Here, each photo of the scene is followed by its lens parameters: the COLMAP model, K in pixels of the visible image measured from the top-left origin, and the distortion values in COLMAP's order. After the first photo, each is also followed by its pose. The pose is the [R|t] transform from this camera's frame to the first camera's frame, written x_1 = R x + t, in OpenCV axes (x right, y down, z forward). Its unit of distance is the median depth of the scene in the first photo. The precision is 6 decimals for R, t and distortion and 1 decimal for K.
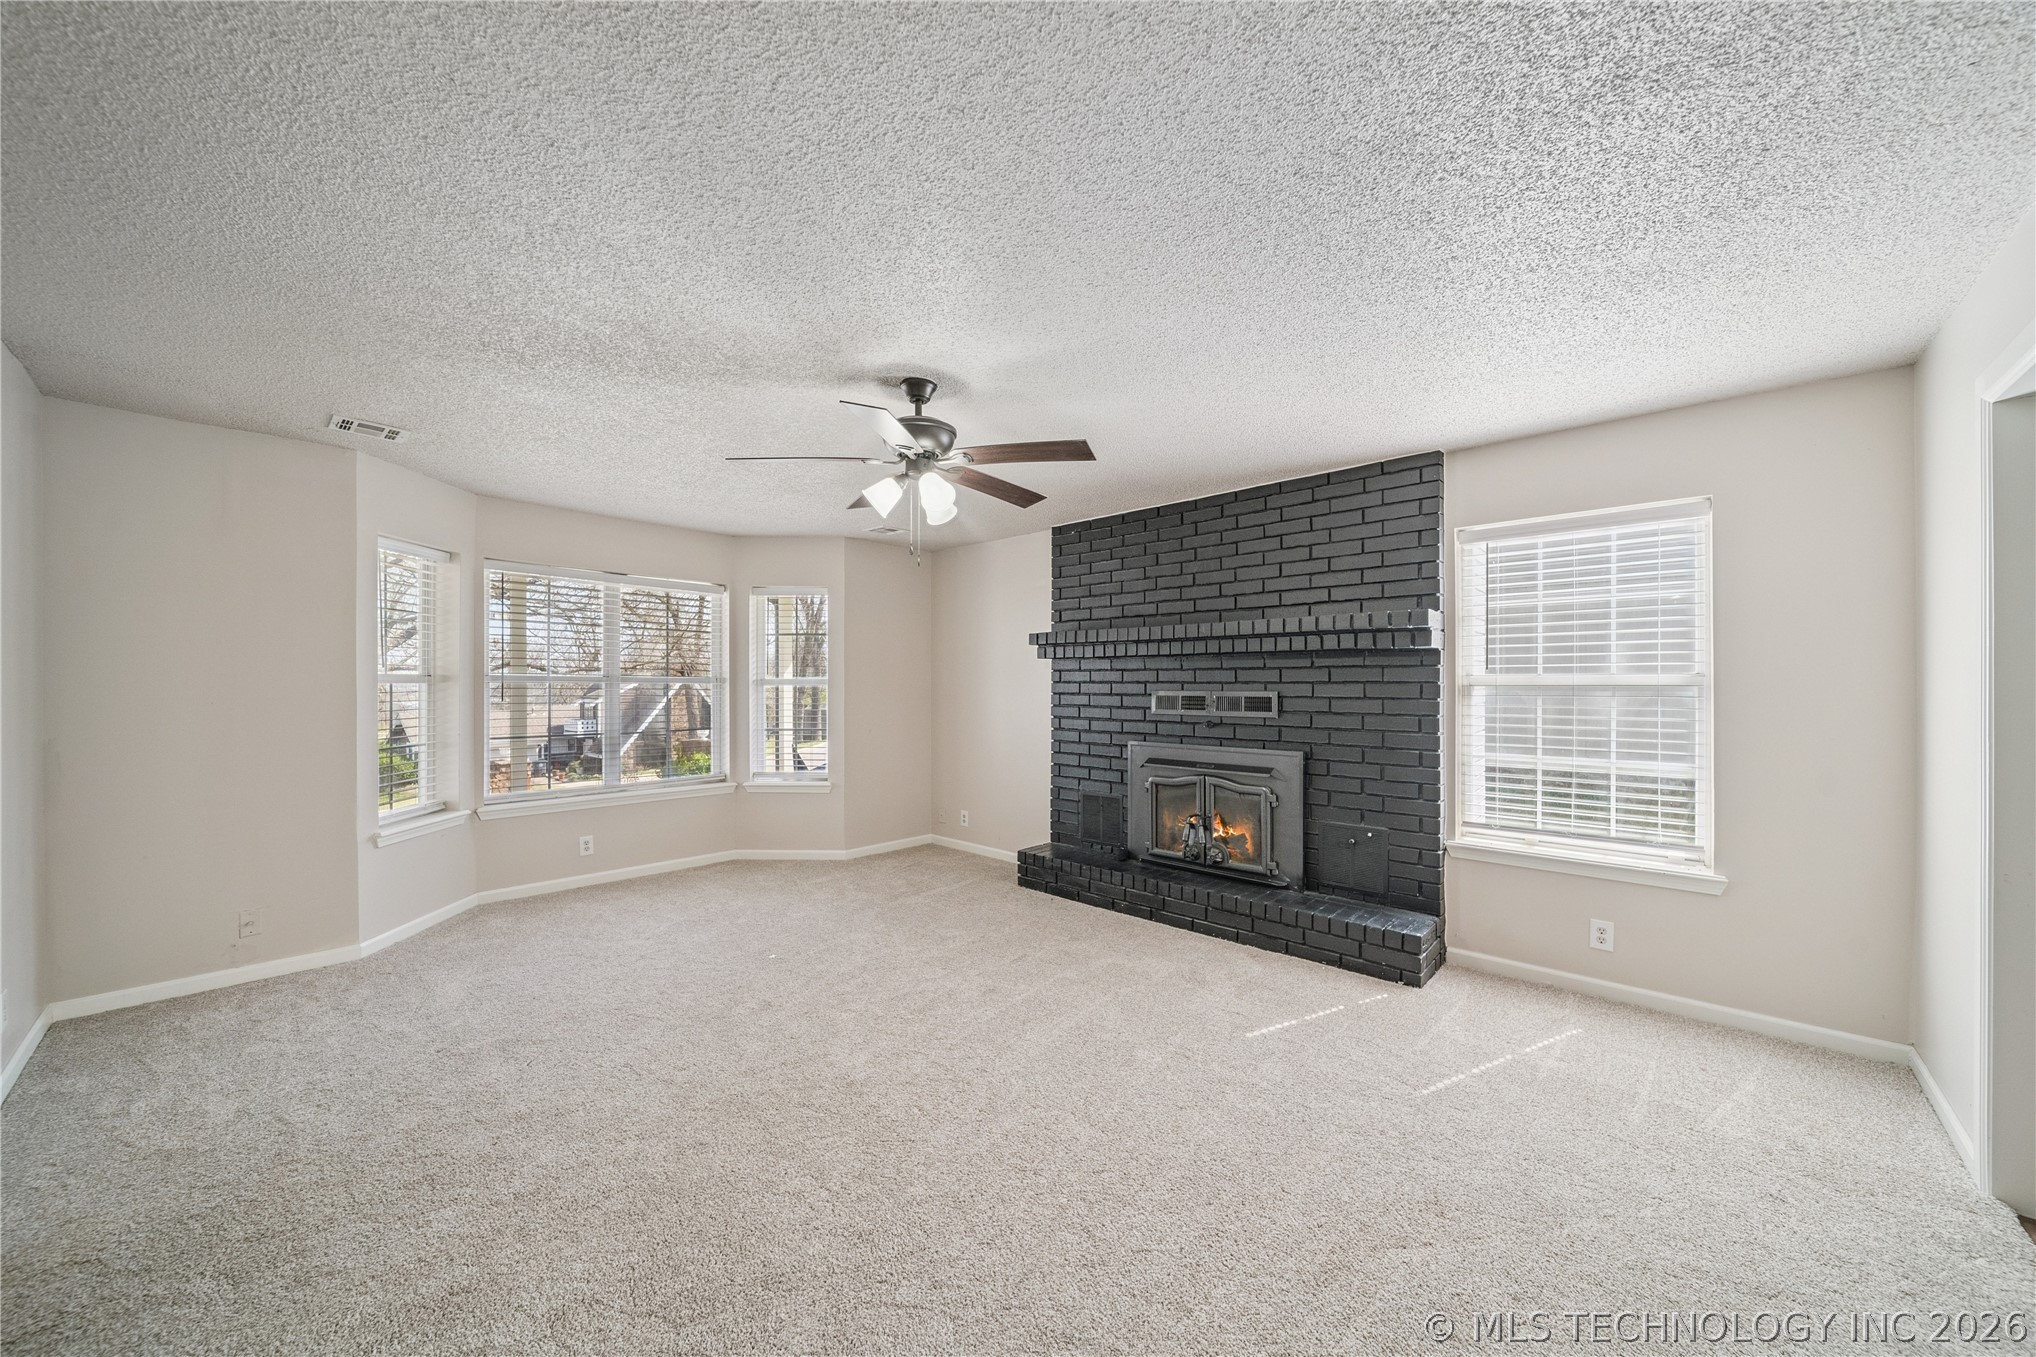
lens RADIAL K [[727.3, 0, 1017.8], [0, 727.3, 693.9], [0, 0, 1]] dist [-0.002913, -0.000443]
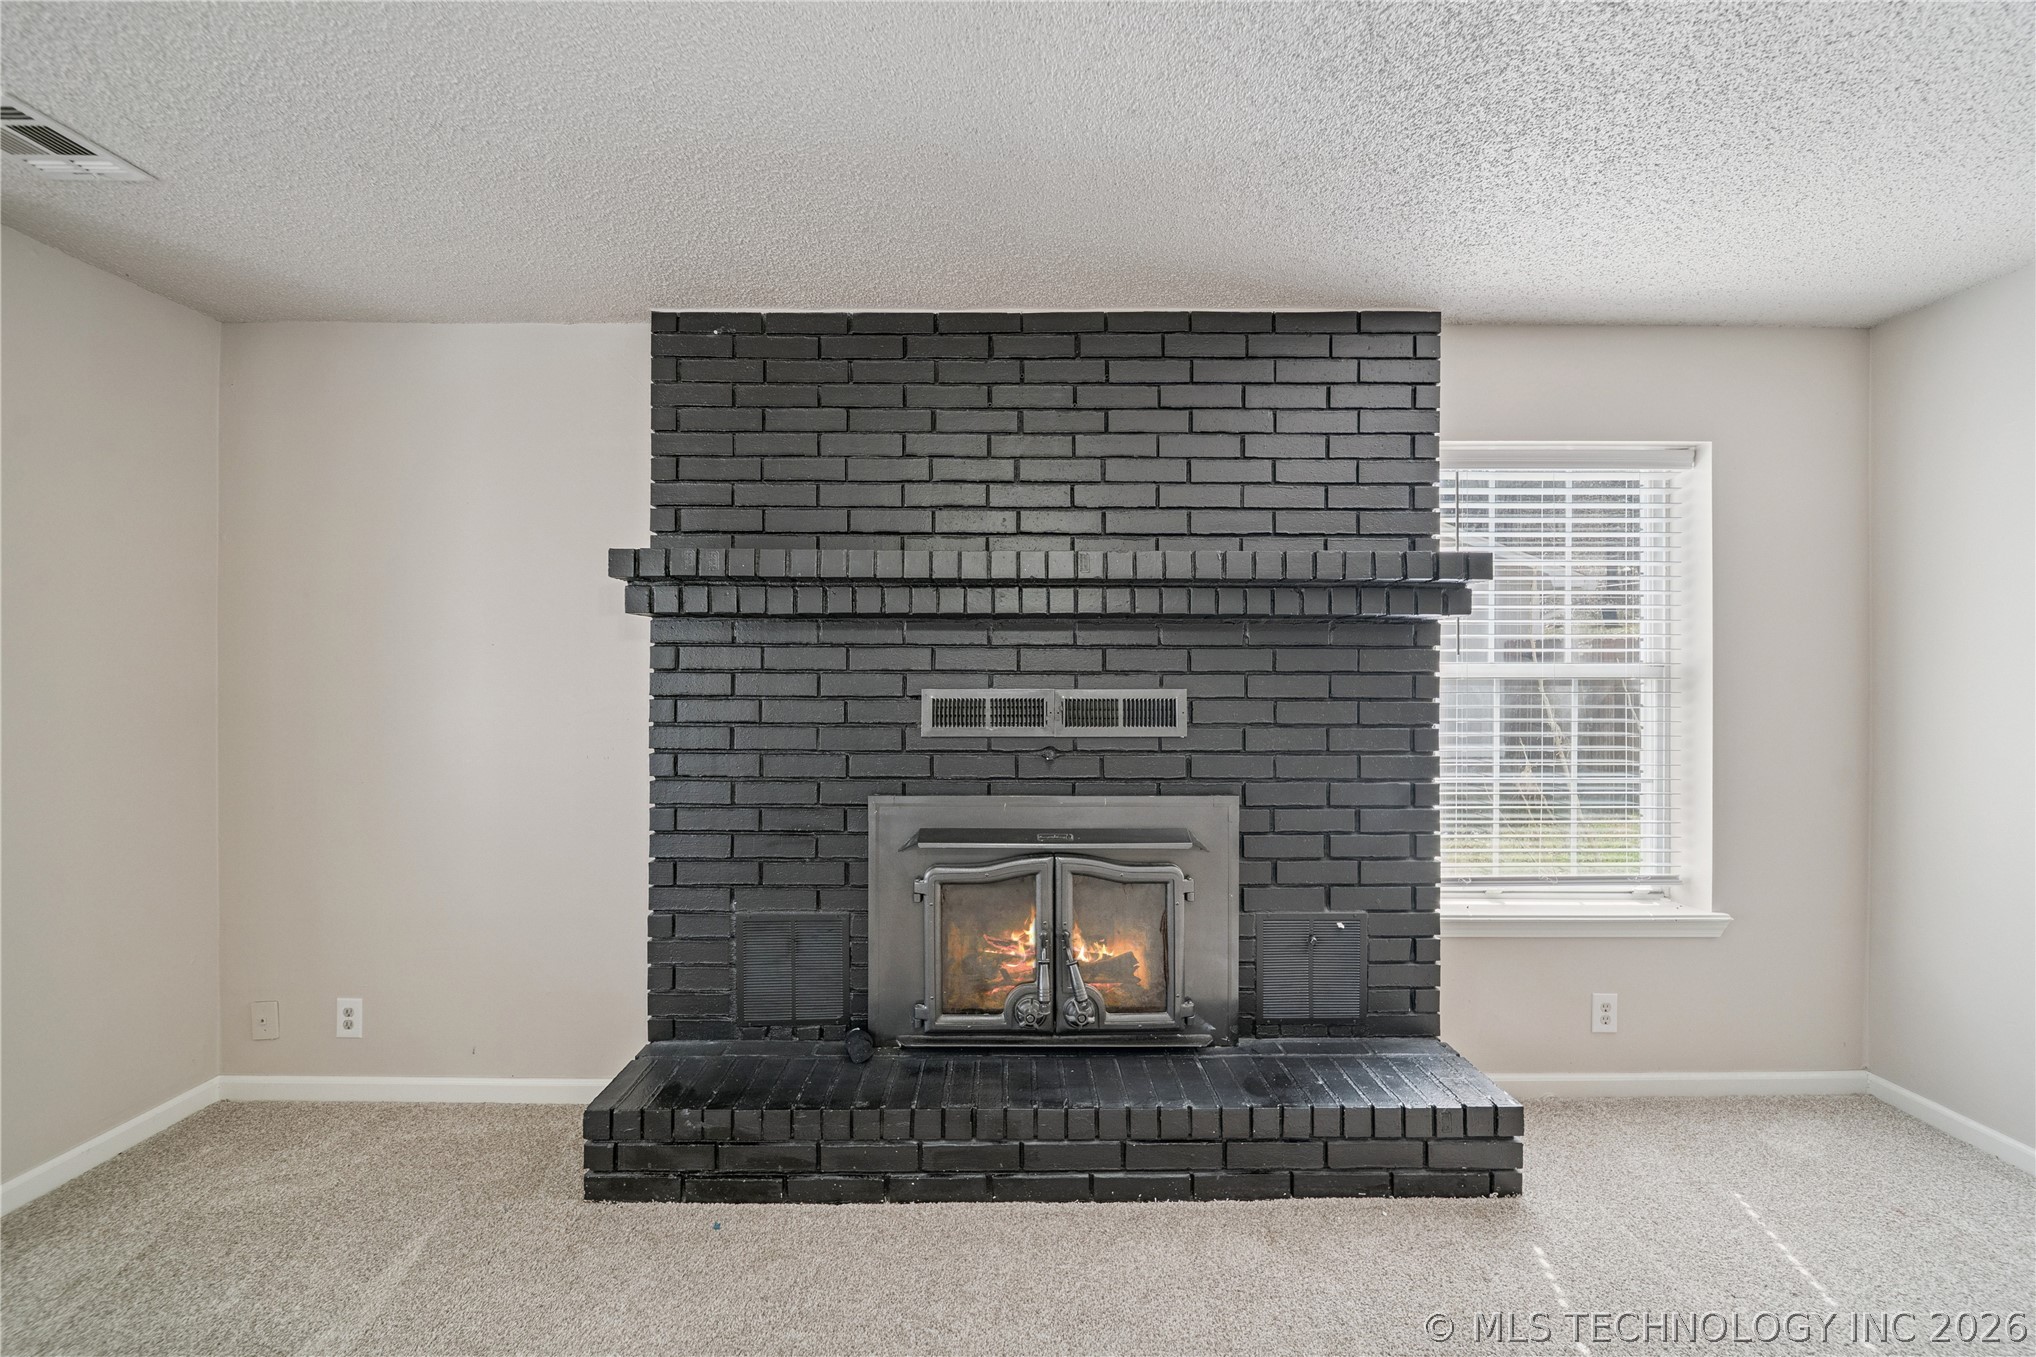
lens RADIAL K [[738.8, 0, 1018.0], [0, 738.8, 678.5], [0, 0, 1]] dist [-0.002851, -0.000269]
pose [[0.729054, -0.000192, 0.684456, -0.112759], [0.008078, 0.999933, -0.008324, -0.007172], [-0.684408, 0.011598, 0.729007, 0.633967]]
